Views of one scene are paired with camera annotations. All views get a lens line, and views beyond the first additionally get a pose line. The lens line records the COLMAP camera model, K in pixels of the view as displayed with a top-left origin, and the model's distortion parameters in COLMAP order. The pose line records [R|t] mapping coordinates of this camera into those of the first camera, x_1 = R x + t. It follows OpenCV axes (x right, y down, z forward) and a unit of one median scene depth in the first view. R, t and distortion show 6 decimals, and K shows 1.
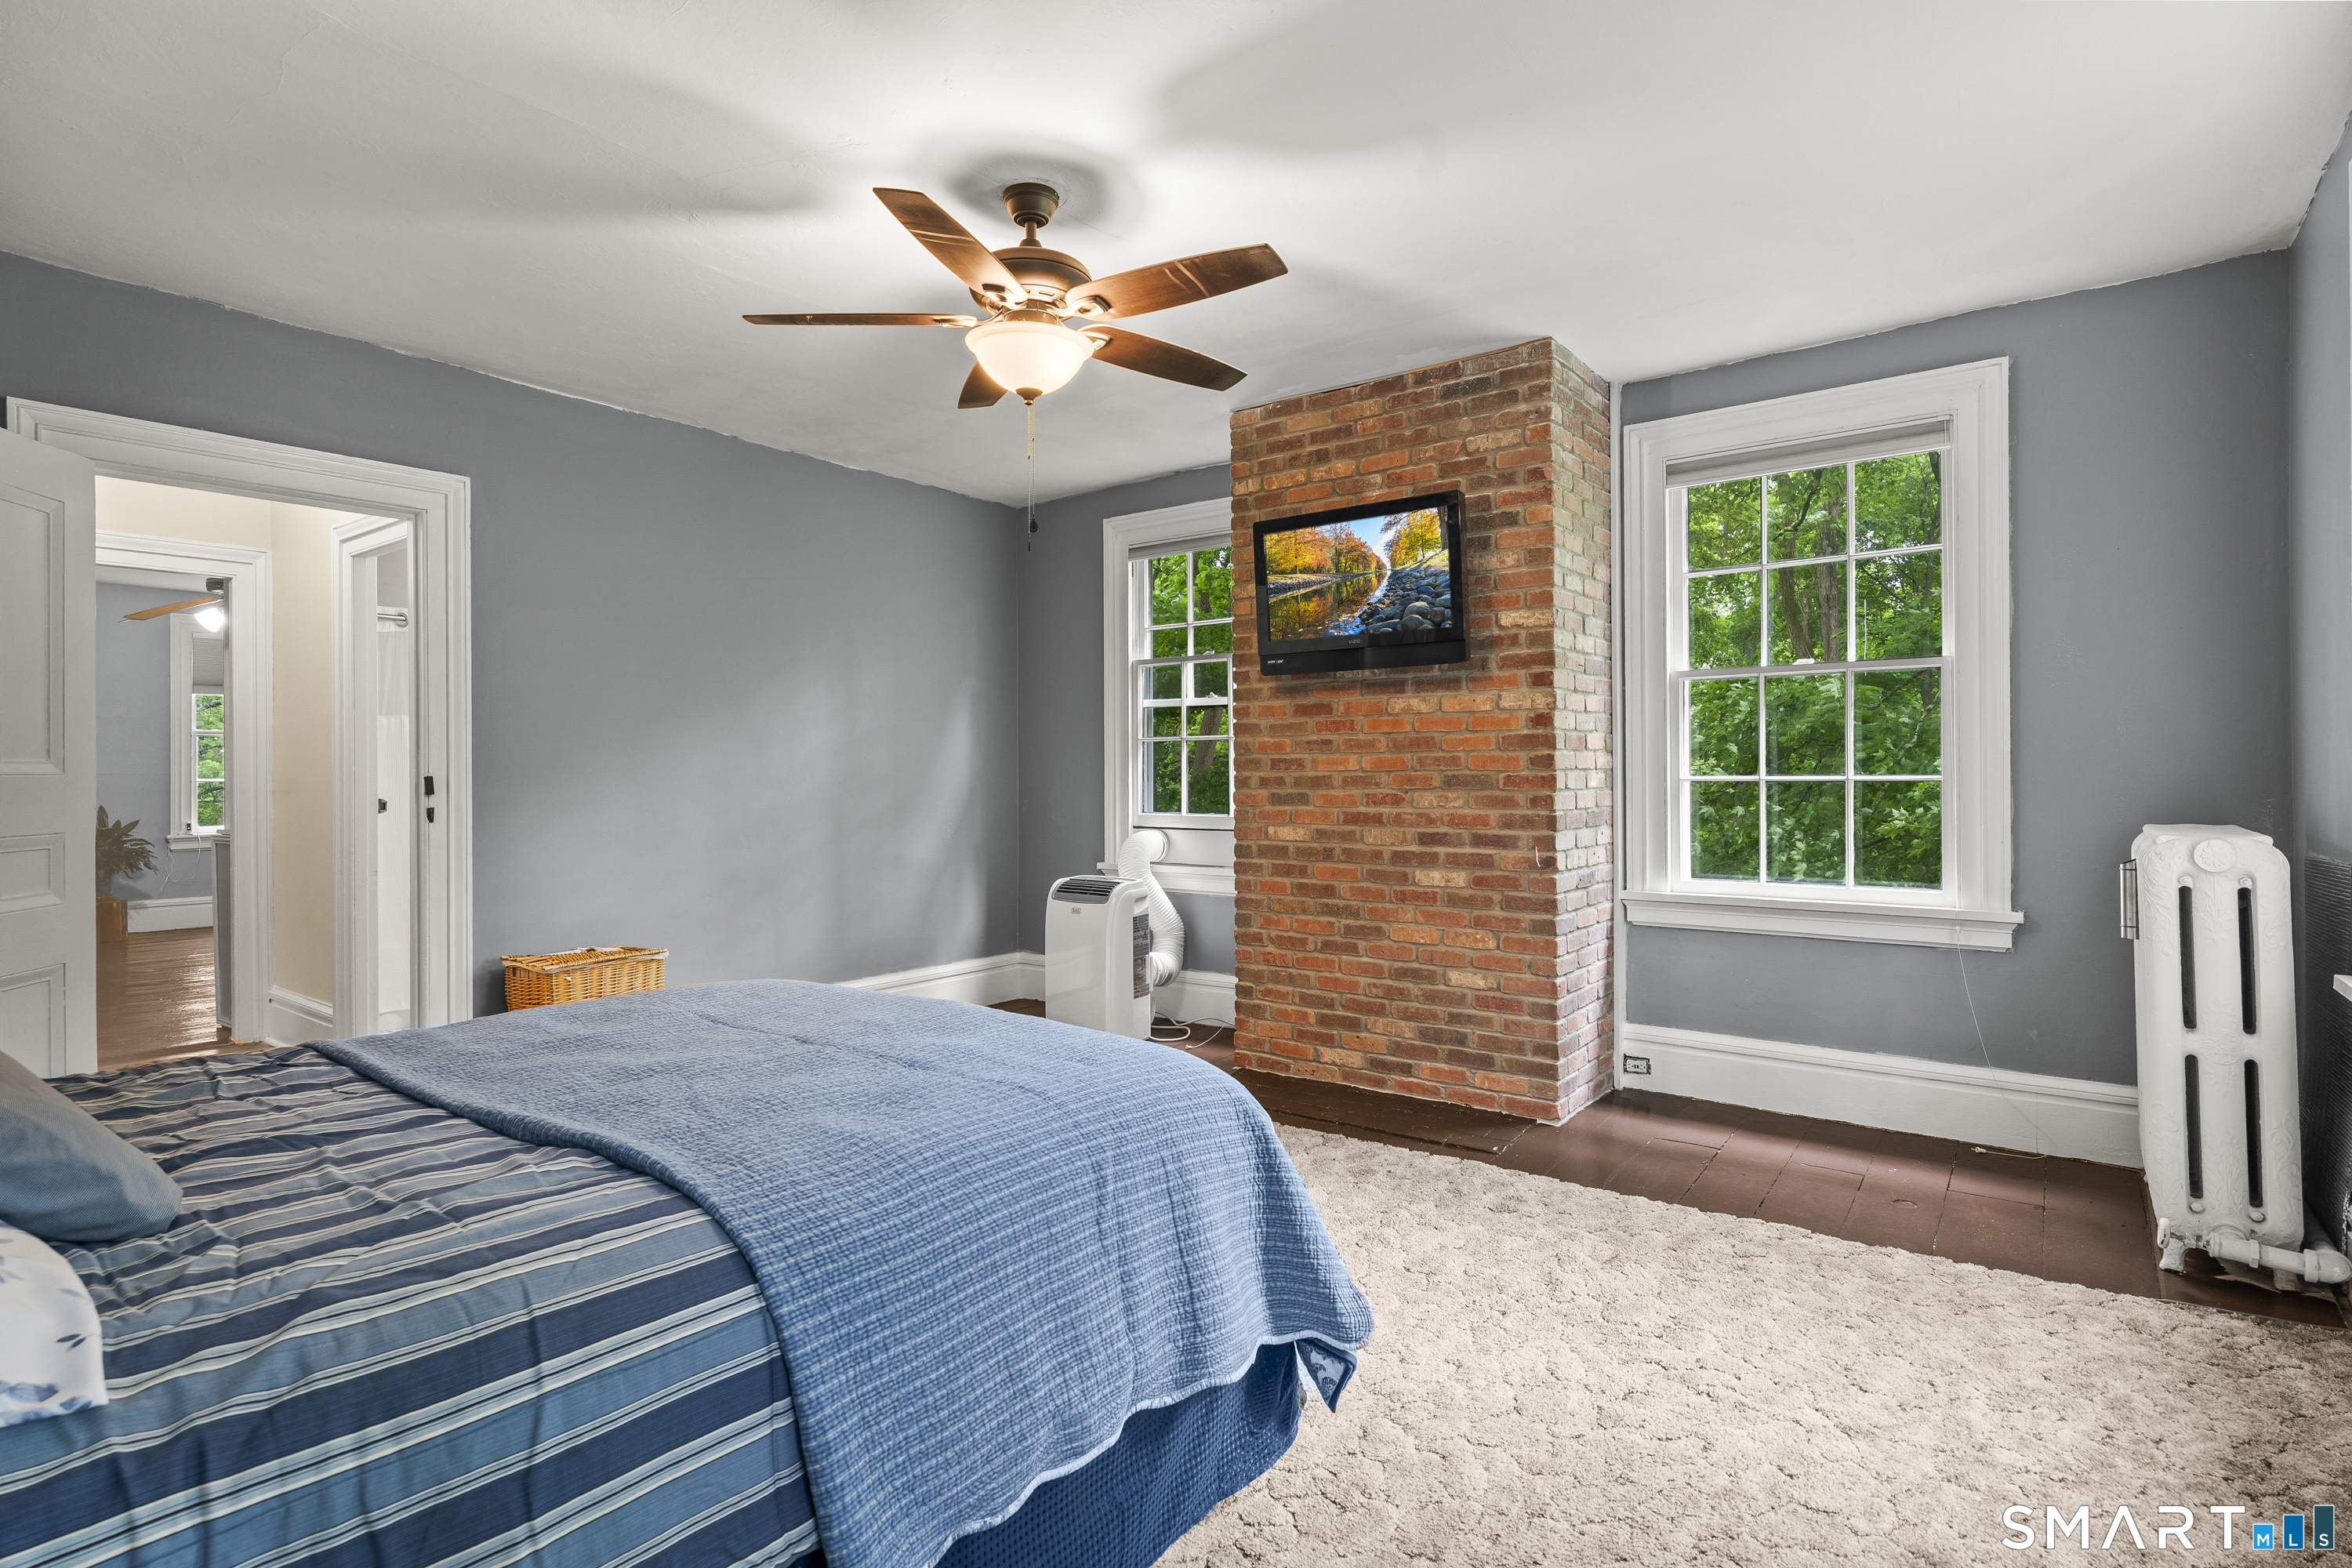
lens RADIAL K [[1206.9, 0, 1171.2], [0, 1206.9, 765.2], [0, 0, 1]] dist [0.002217, 0.000164]
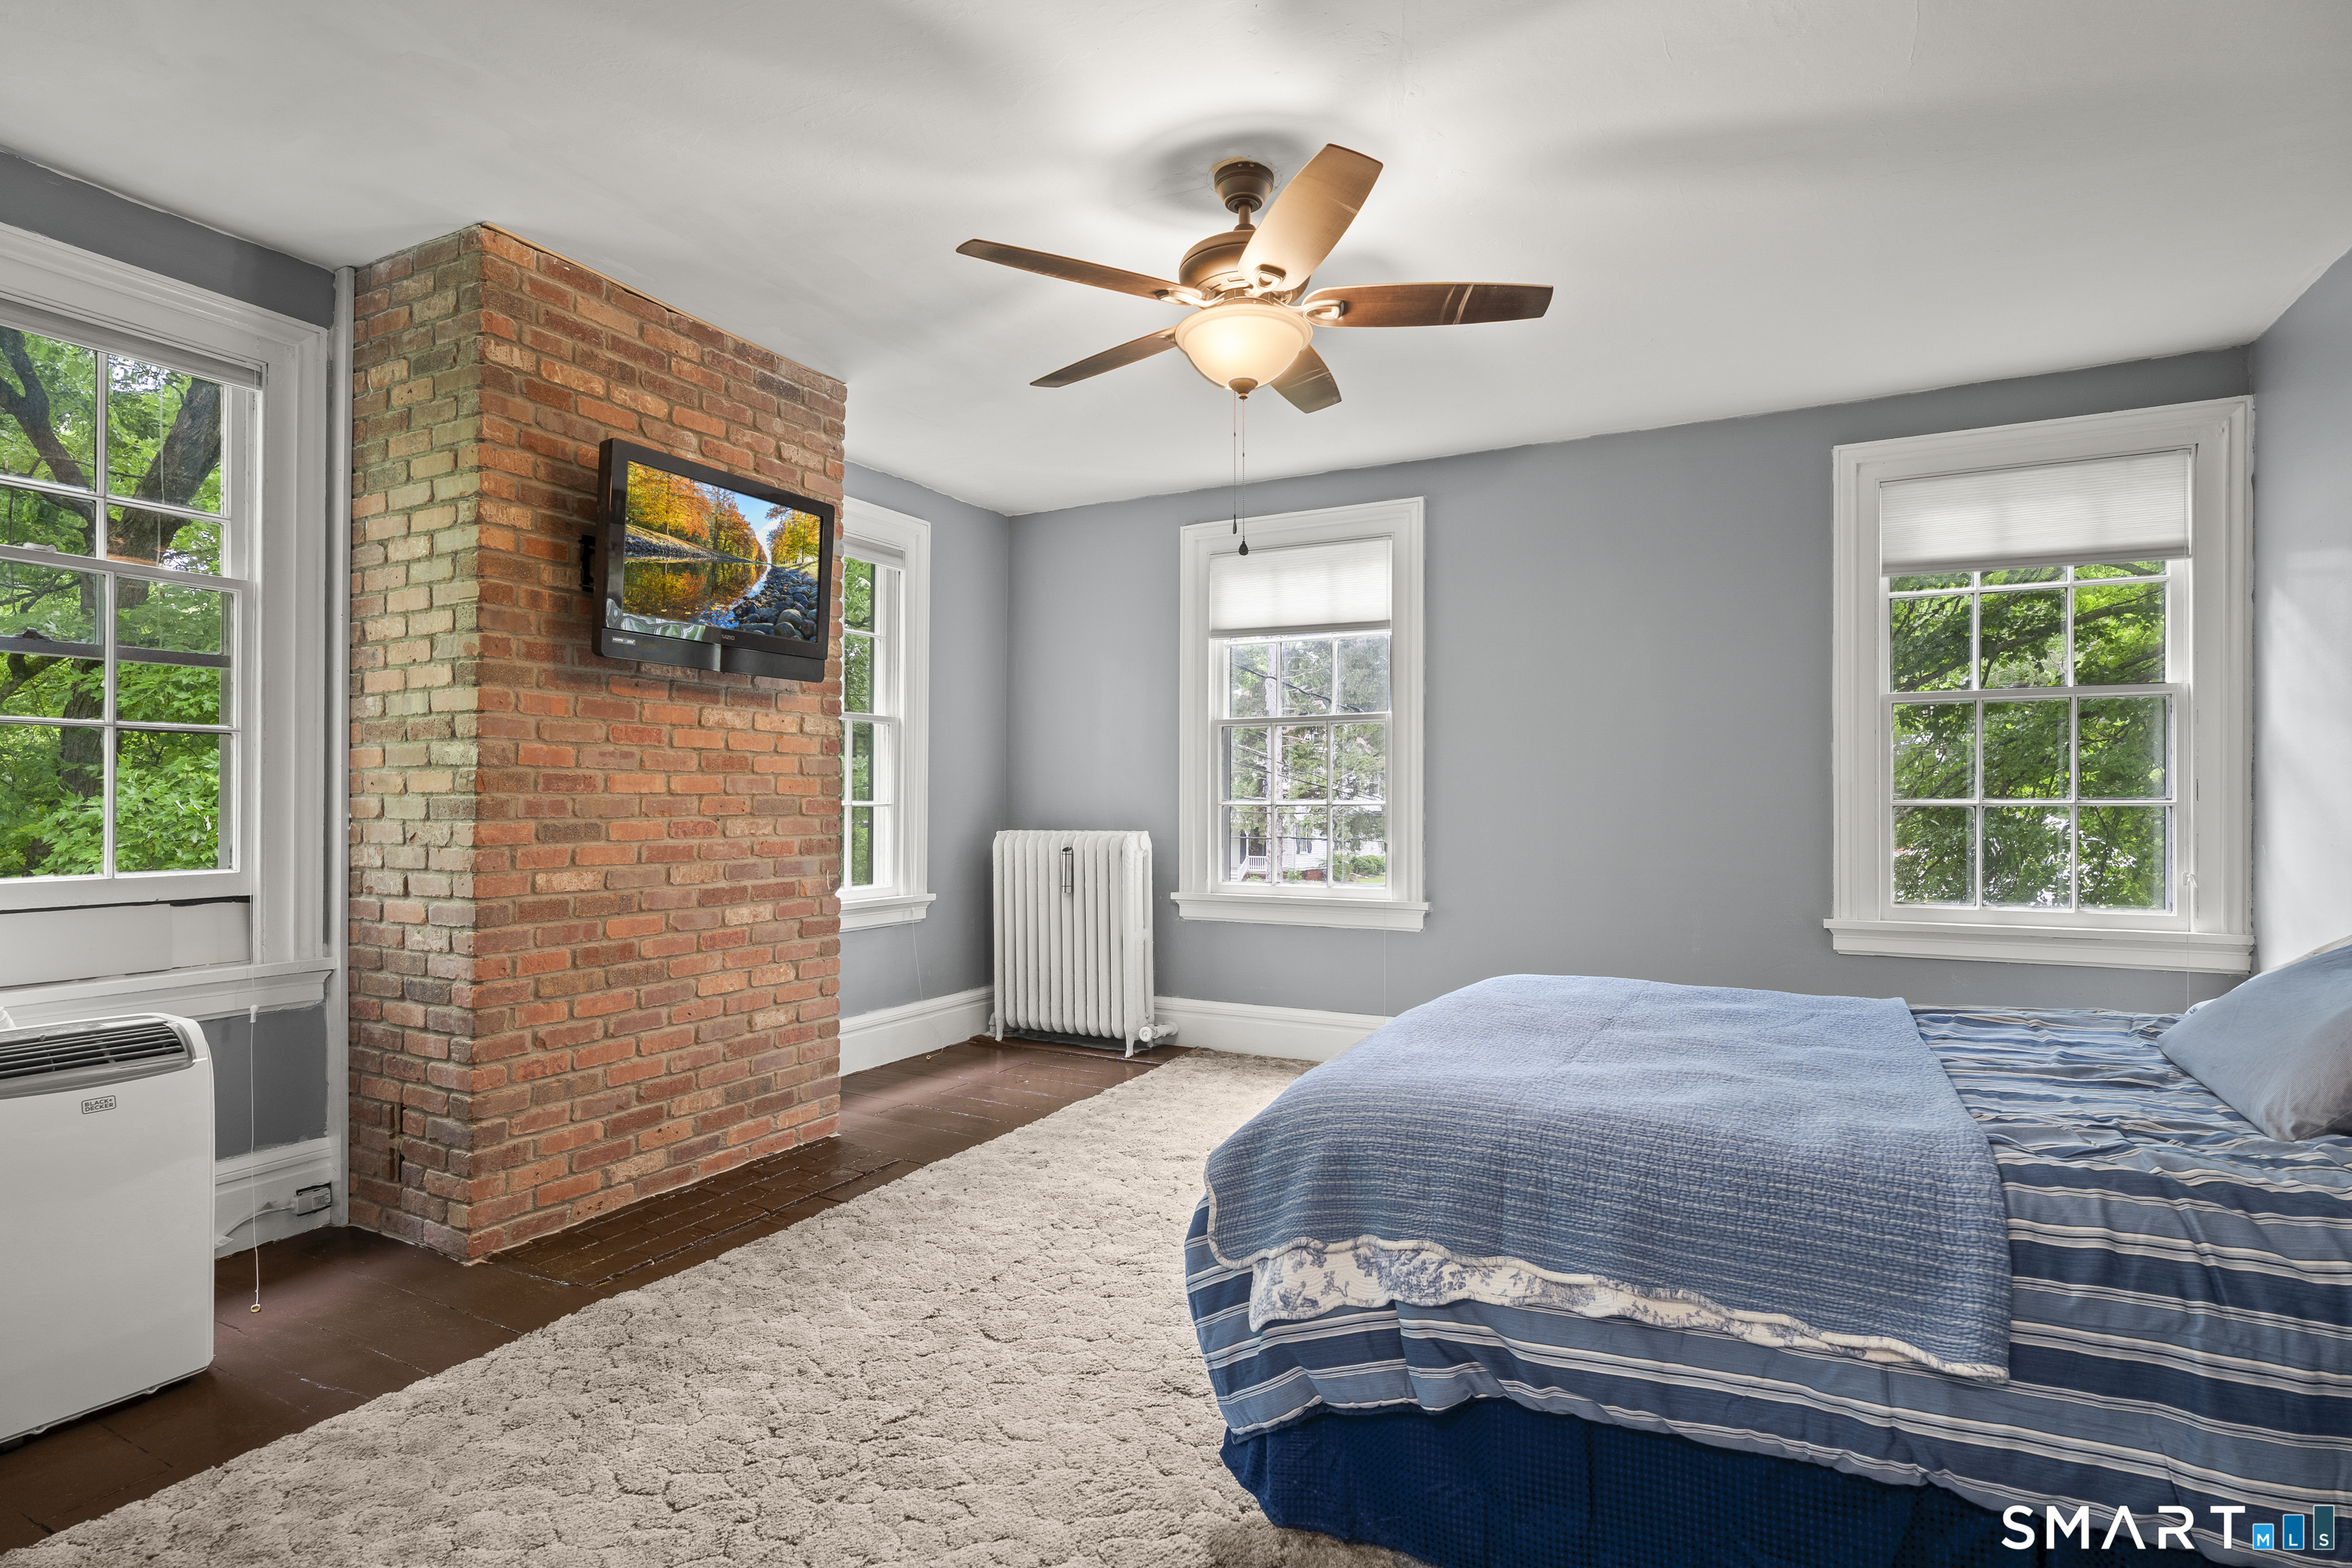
lens RADIAL K [[1180.8, 0, 1167.1], [0, 1180.8, 803.7], [0, 0, 1]] dist [-0.001283, 0.000241]
pose [[-0.173967, 0.005817, 0.984734, -0.694358], [-0.000658, 0.999982, -0.006023, 0.016224], [-0.984751, -0.001695, -0.173960, 0.842305]]
